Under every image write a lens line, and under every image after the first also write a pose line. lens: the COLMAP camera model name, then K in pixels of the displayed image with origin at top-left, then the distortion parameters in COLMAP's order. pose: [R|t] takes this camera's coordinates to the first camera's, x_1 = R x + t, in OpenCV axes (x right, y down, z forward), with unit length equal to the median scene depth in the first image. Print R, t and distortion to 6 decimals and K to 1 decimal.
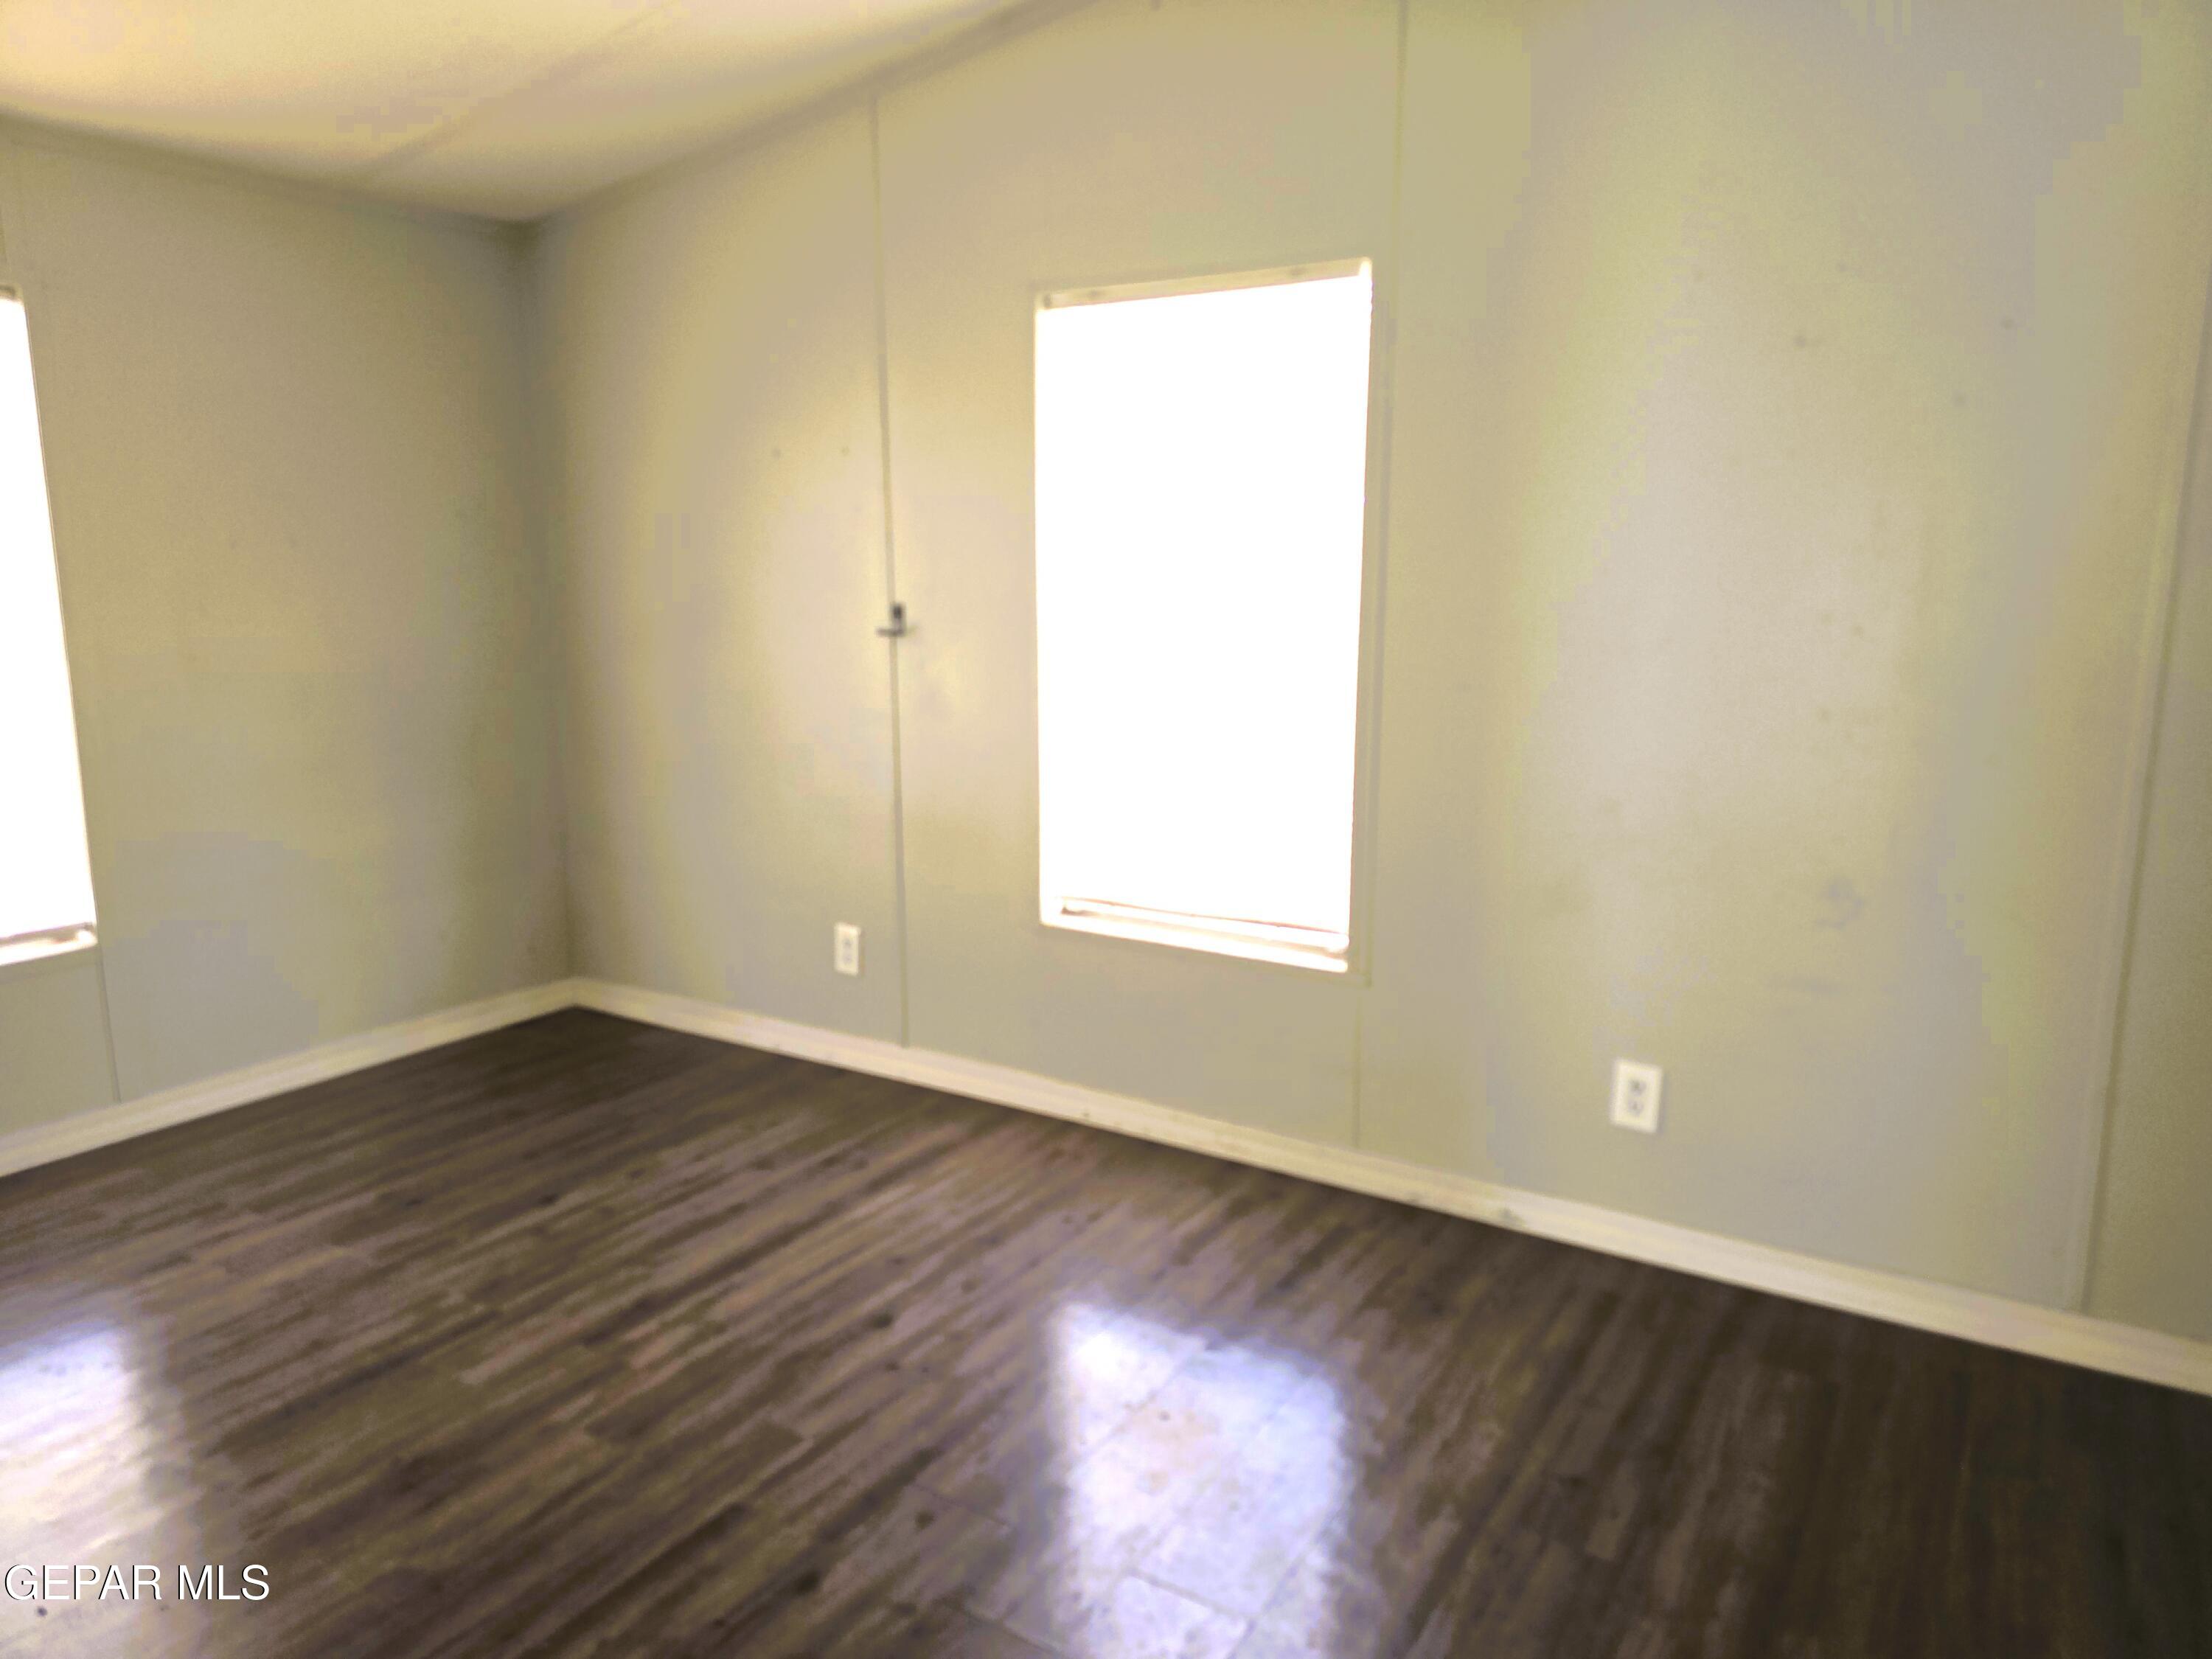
lens RADIAL K [[1459.2, 0, 1106.0], [0, 1459.2, 829.5], [0, 0, 1]] dist [0.056855, 0.000076]
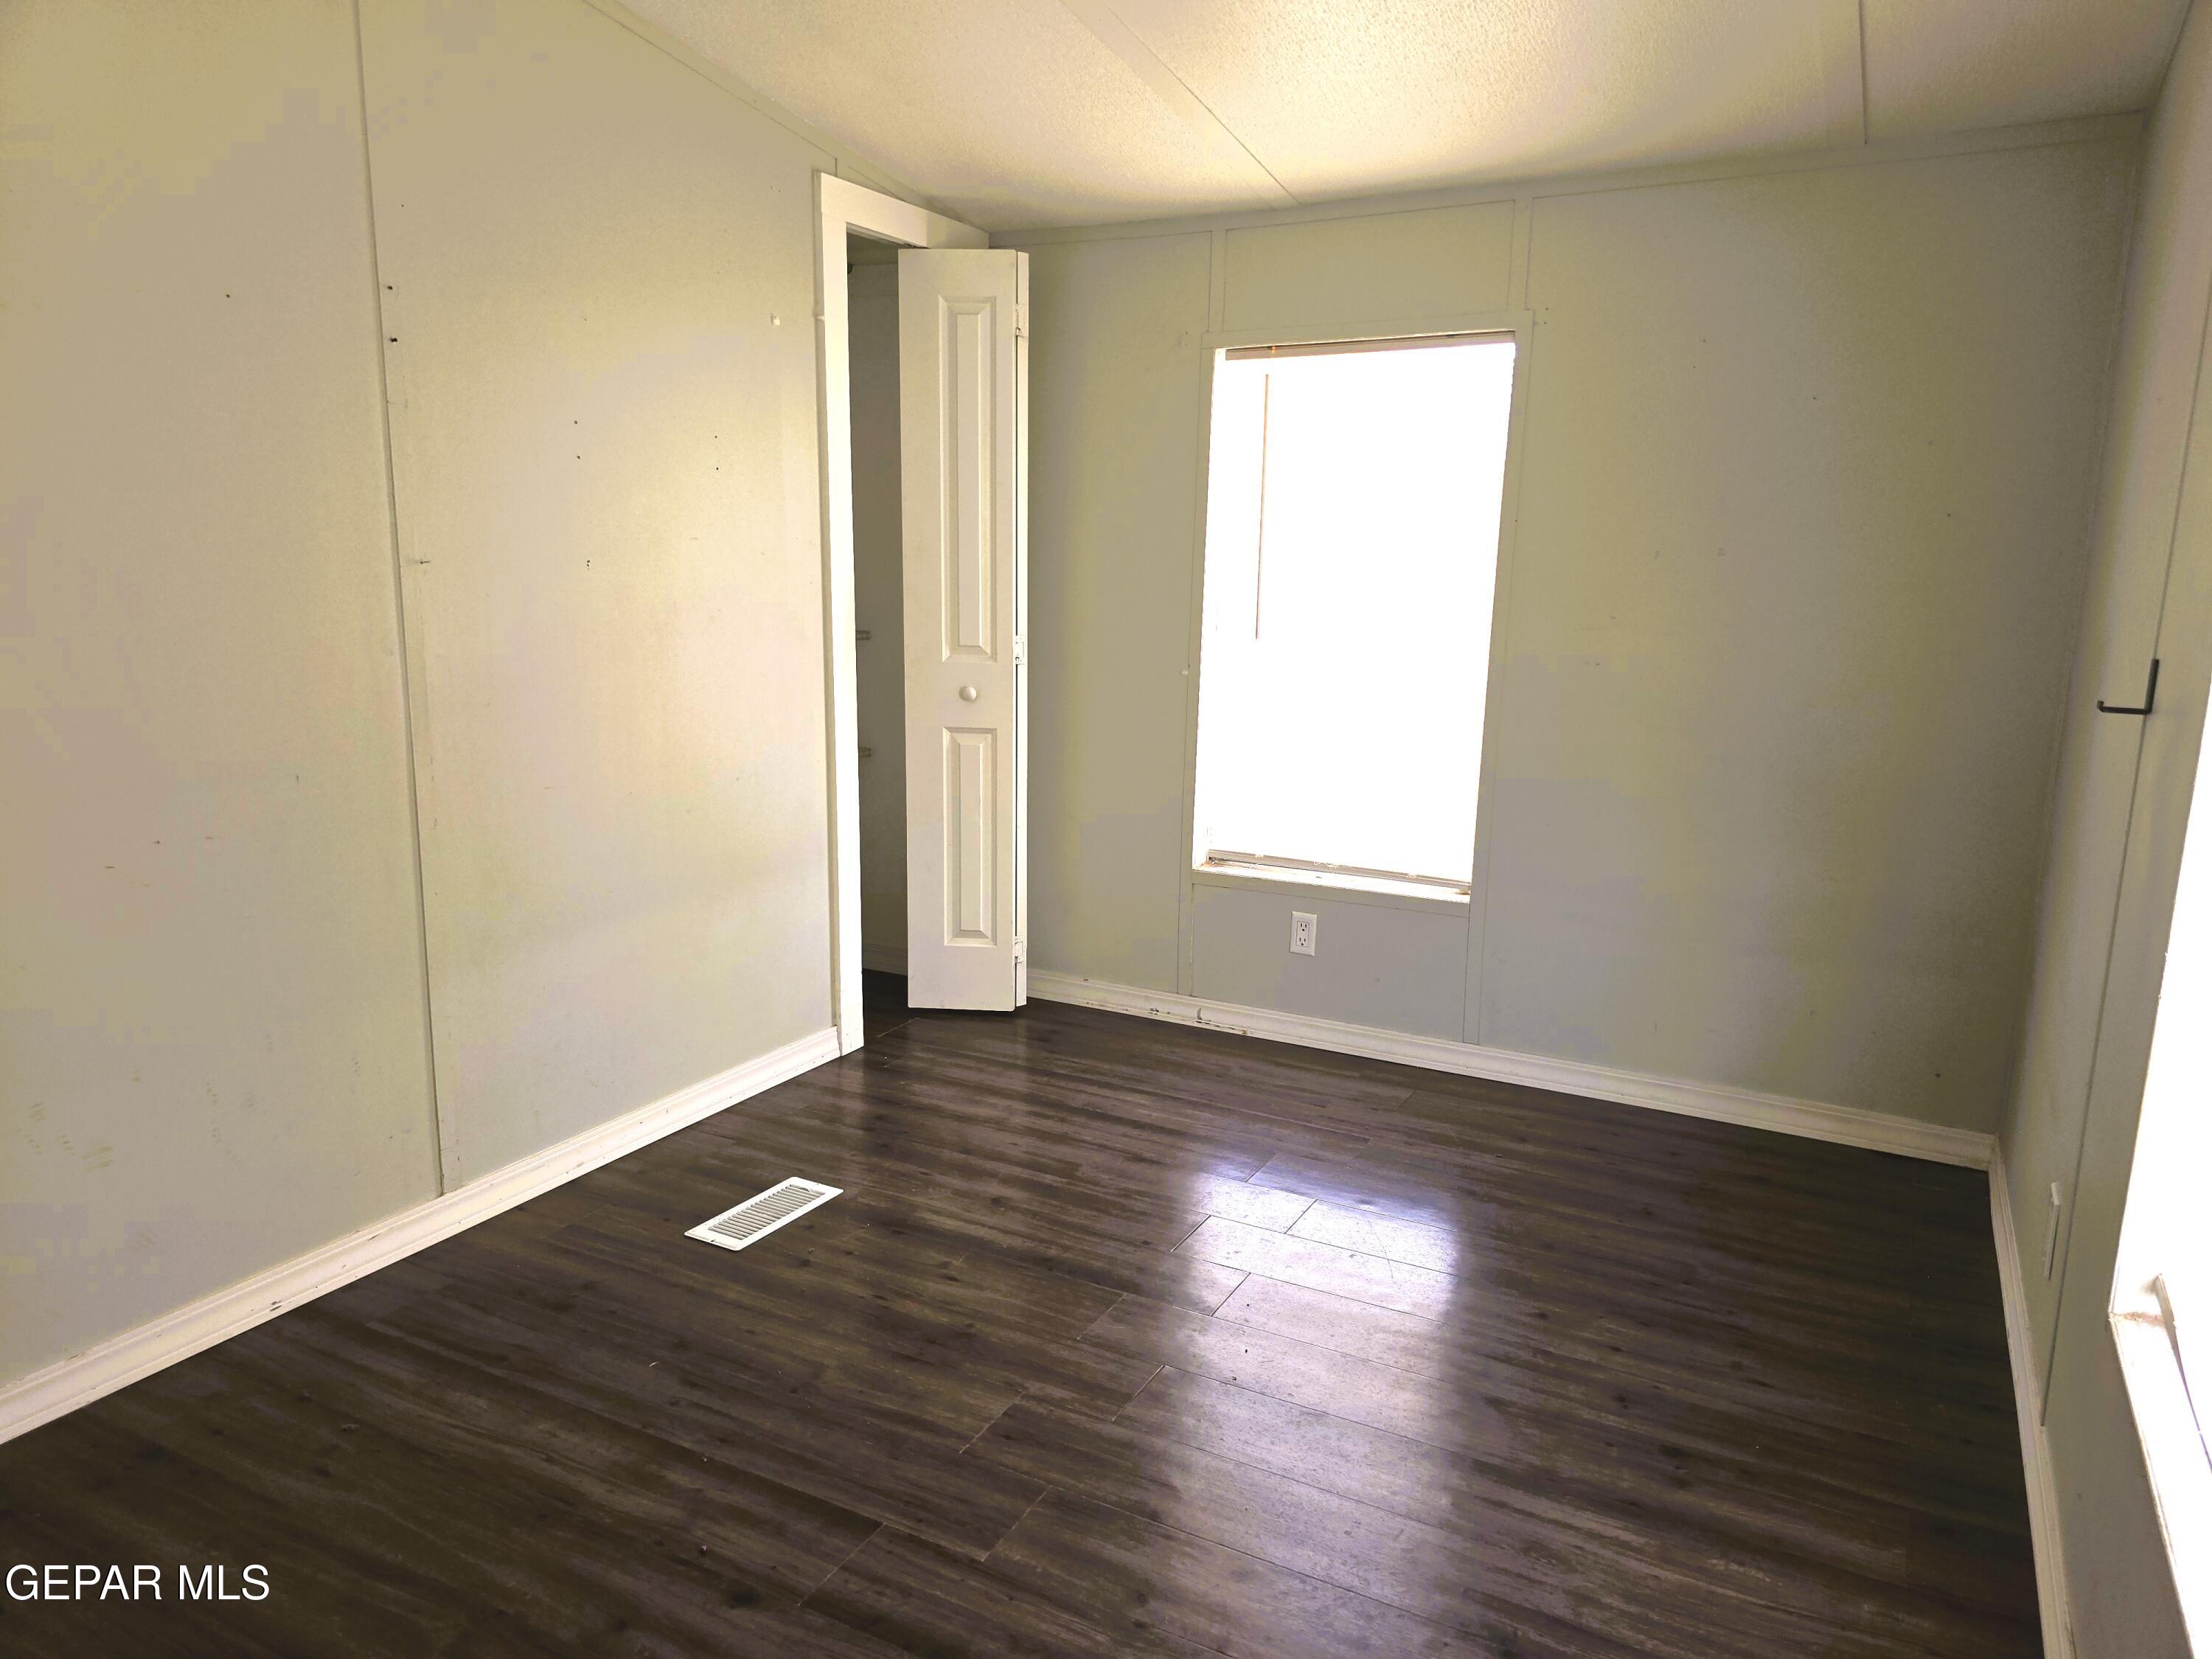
lens RADIAL K [[1459.2, 0, 1106.0], [0, 1459.2, 829.5], [0, 0, 1]] dist [0.056855, 0.000076]
pose [[0.093454, 0.192264, -0.976883, 0.435164], [-0.192353, 0.966178, 0.171755, -0.131592], [0.976866, 0.171855, 0.127275, 0.636738]]
